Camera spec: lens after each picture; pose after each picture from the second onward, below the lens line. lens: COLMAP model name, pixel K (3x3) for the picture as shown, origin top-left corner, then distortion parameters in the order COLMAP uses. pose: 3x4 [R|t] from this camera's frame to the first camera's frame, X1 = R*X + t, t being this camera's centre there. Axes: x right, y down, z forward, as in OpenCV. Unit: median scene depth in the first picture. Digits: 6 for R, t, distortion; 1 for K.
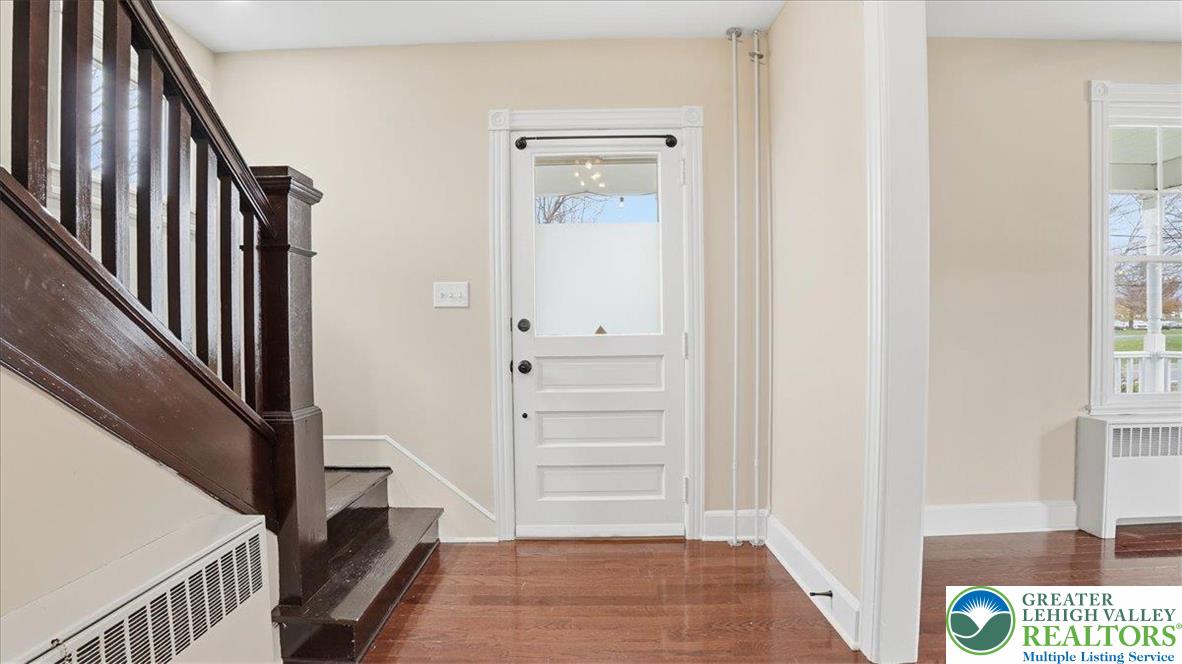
lens RADIAL K [[529.9, 0, 591.7], [0, 529.9, 343.4], [0, 0, 1]] dist [-0.069294, 0.017219]
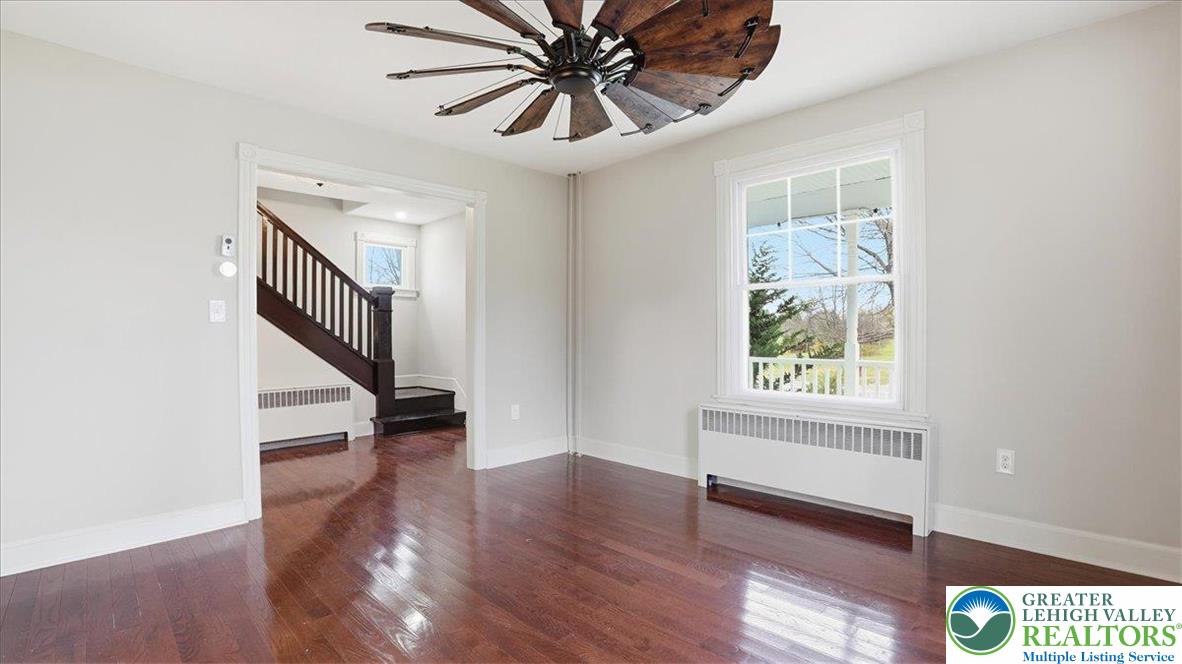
lens RADIAL K [[523.6, 0, 589.1], [0, 523.6, 330.4], [0, 0, 1]] dist [-0.069965, 0.019043]
pose [[0.712397, 0.011289, -0.701685, 1.798416], [-0.006751, 0.999935, 0.009234, -0.065576], [0.701744, -0.001842, 0.712427, -0.285499]]
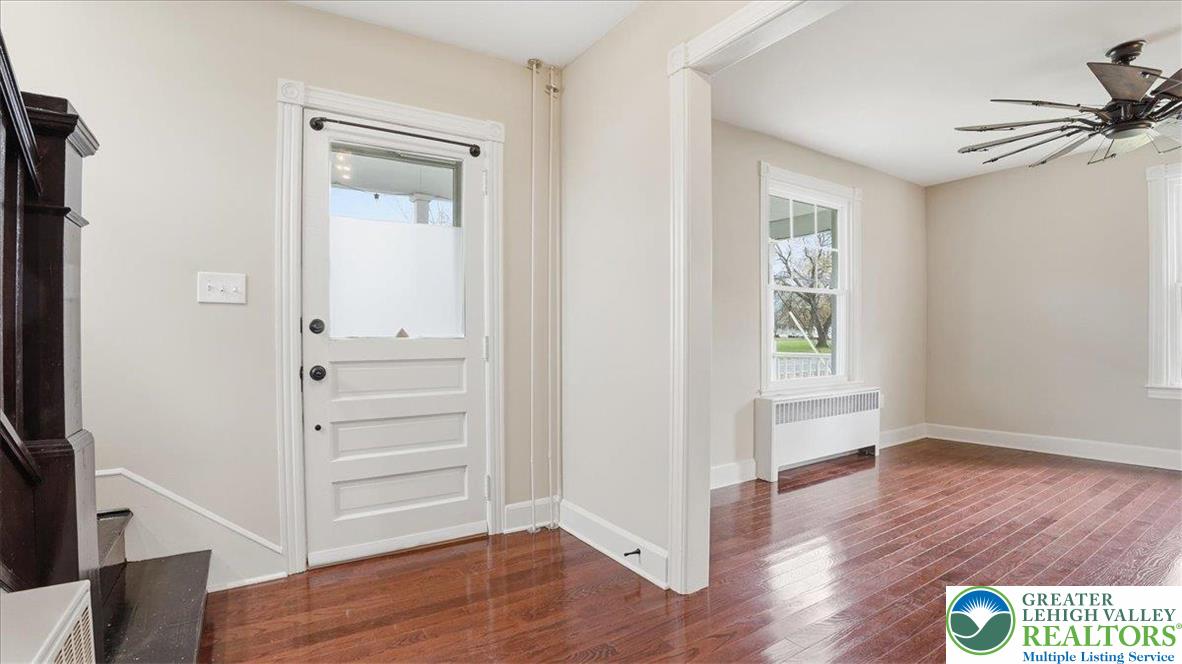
lens RADIAL K [[529.9, 0, 591.7], [0, 529.9, 343.4], [0, 0, 1]] dist [-0.069294, 0.017219]
pose [[0.841704, 0.000671, 0.539938, -0.213079], [0.007119, 0.999899, -0.012340, 0.008231], [-0.539892, 0.014231, 0.841614, 0.011018]]
